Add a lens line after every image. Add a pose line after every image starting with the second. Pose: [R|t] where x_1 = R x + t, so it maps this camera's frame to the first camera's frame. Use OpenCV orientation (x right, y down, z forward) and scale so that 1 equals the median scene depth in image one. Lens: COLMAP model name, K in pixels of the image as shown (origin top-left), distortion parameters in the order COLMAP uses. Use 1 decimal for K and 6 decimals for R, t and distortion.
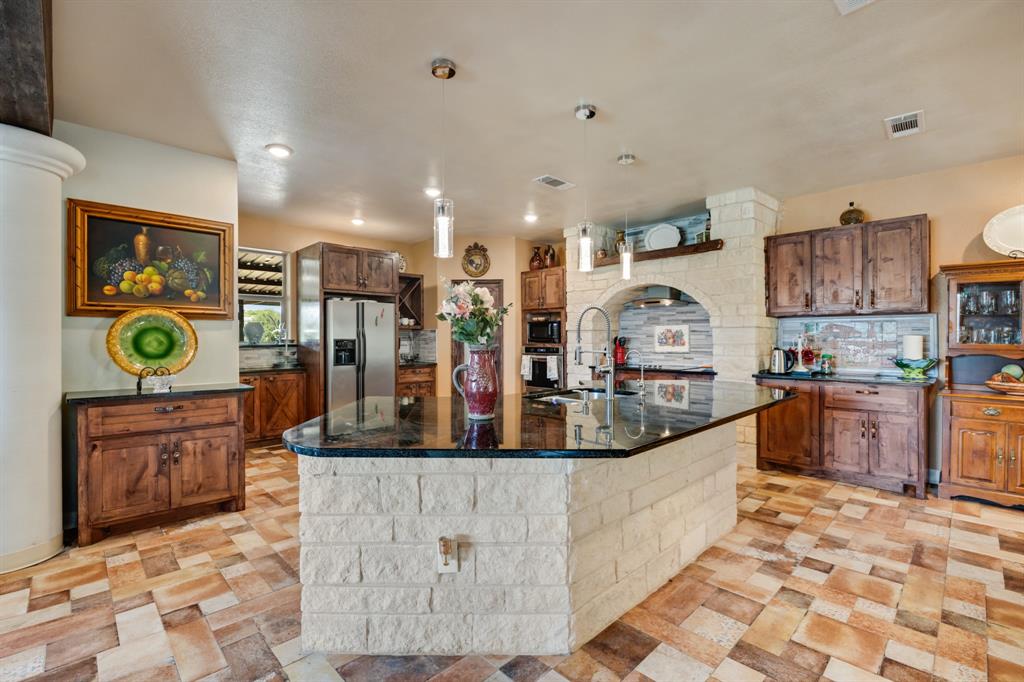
lens RADIAL K [[469.0, 0, 526.4], [0, 469.0, 341.3], [0, 0, 1]] dist [-0.009734, 0.001107]
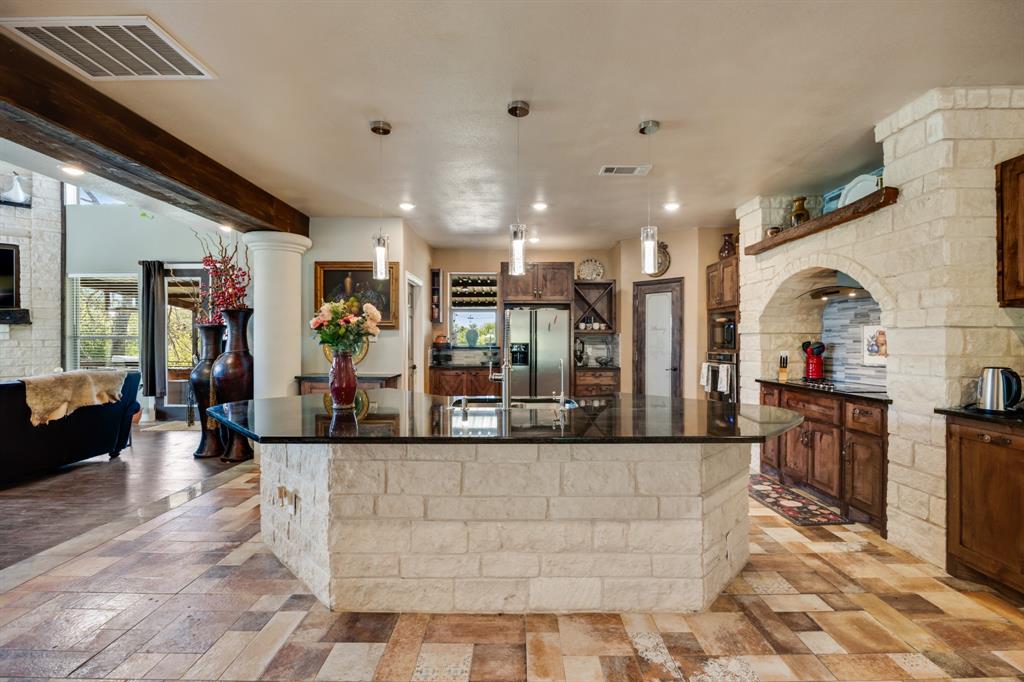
lens RADIAL K [[469.0, 0, 514.3], [0, 469.0, 343.6], [0, 0, 1]] dist [-0.009734, 0.001107]
pose [[0.693534, 0.007308, -0.720387, 0.516586], [-0.007344, 0.999968, 0.003074, -0.007365], [0.720387, 0.003159, 0.693565, 0.207804]]
